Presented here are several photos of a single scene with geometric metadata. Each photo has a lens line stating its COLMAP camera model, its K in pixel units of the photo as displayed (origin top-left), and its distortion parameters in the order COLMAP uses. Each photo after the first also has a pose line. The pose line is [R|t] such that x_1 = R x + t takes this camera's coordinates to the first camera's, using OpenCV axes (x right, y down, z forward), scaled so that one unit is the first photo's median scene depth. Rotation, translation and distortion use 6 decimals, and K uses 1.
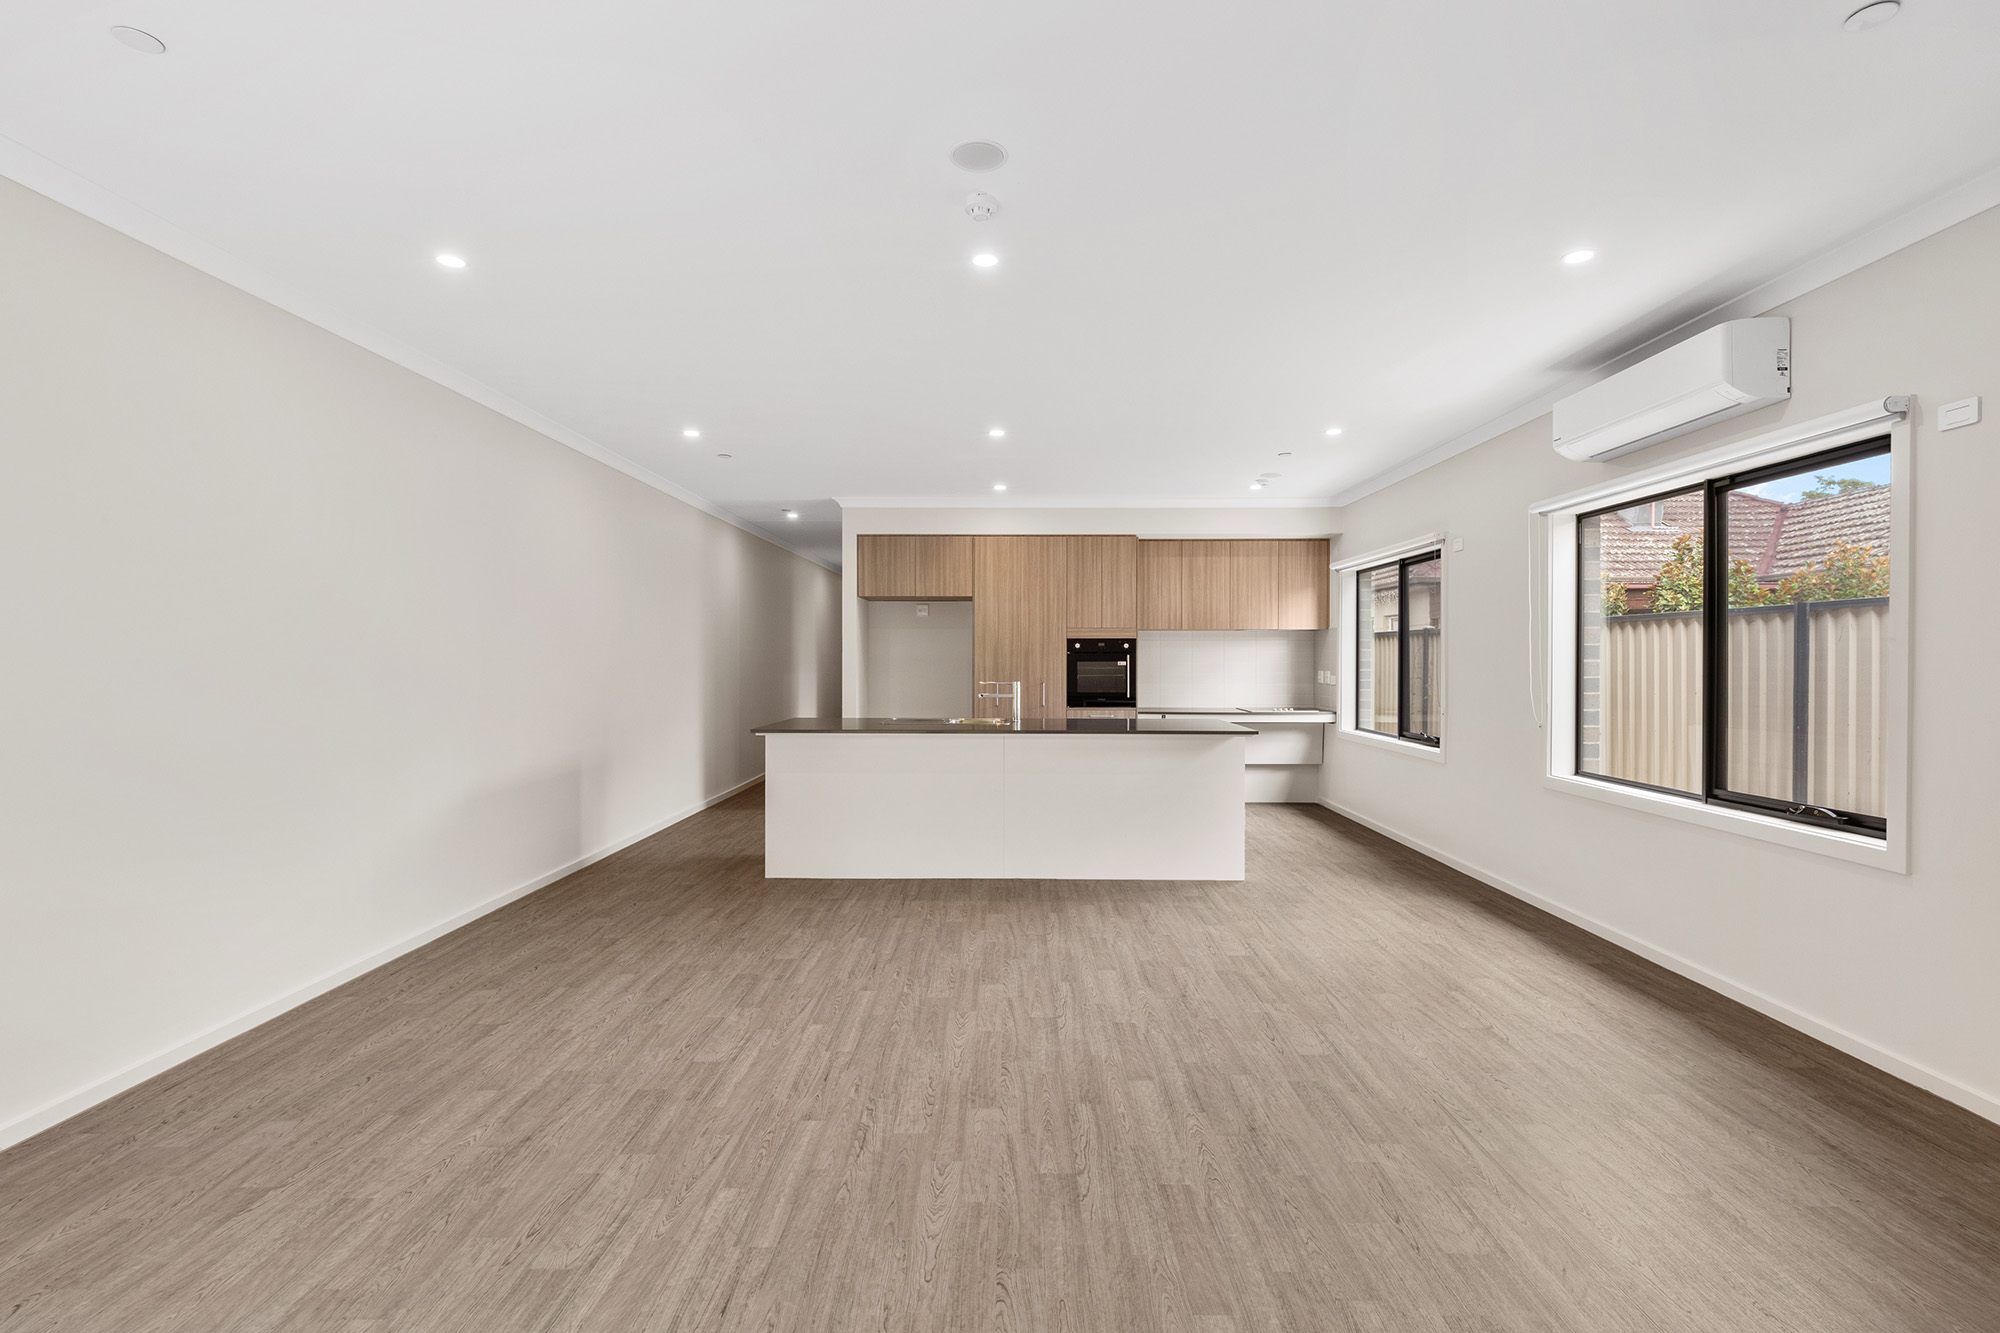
lens RADIAL K [[898.7, 0, 1005.3], [0, 898.7, 670.7], [0, 0, 1]] dist [0.001567, -0.000347]
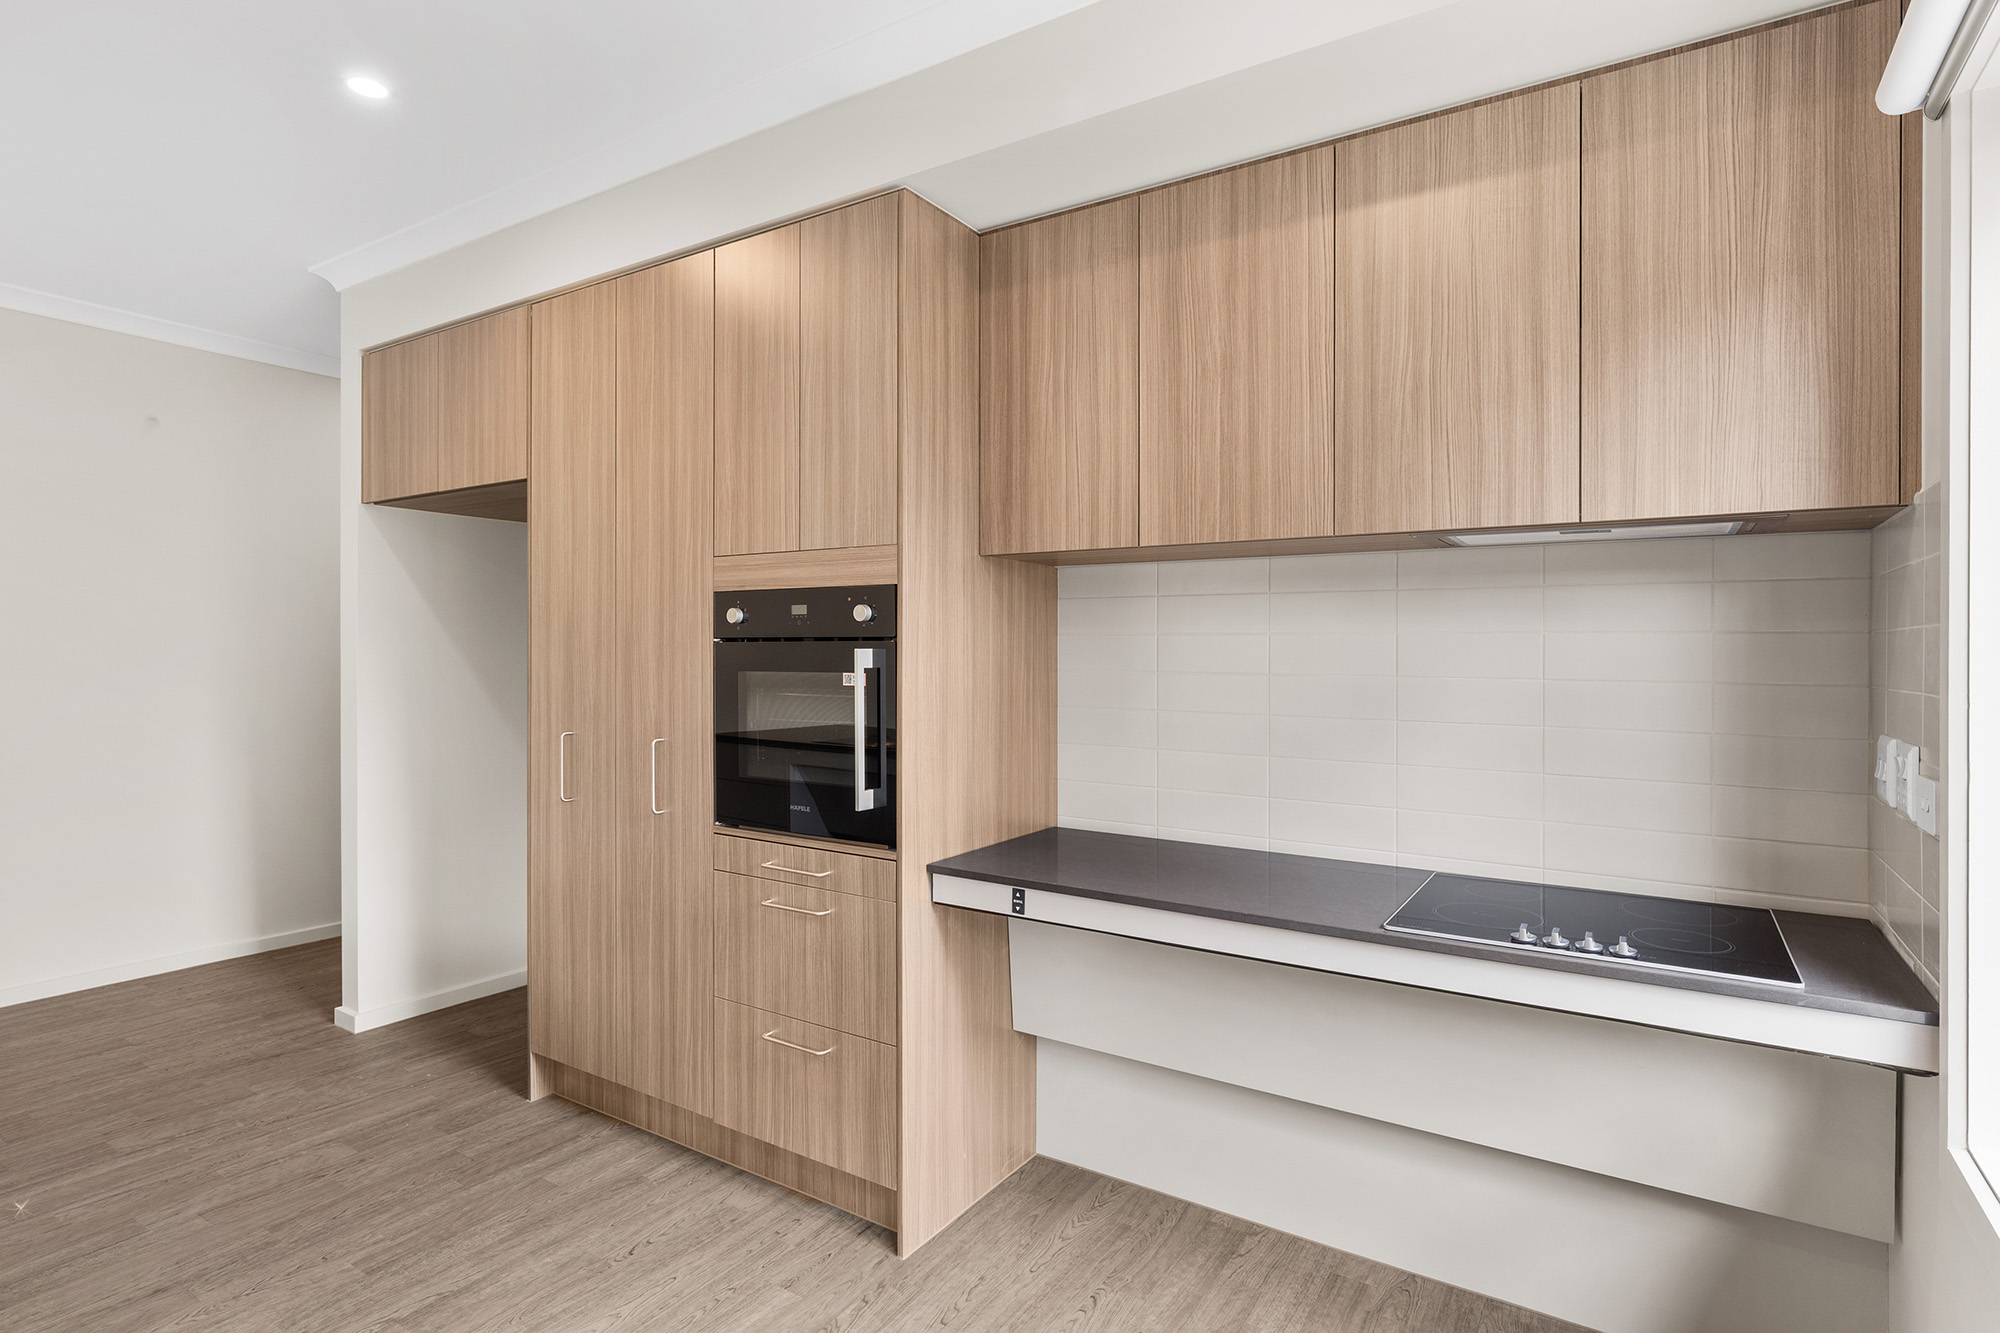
lens RADIAL K [[1015.2, 0, 996.1], [0, 1015.2, 653.3], [0, 0, 1]] dist [0.005333, 0.000461]
pose [[0.842471, 0.004751, -0.538722, 0.327768], [-0.014338, 0.999805, -0.013605, -0.012133], [0.538552, 0.019186, 0.842374, 0.768278]]
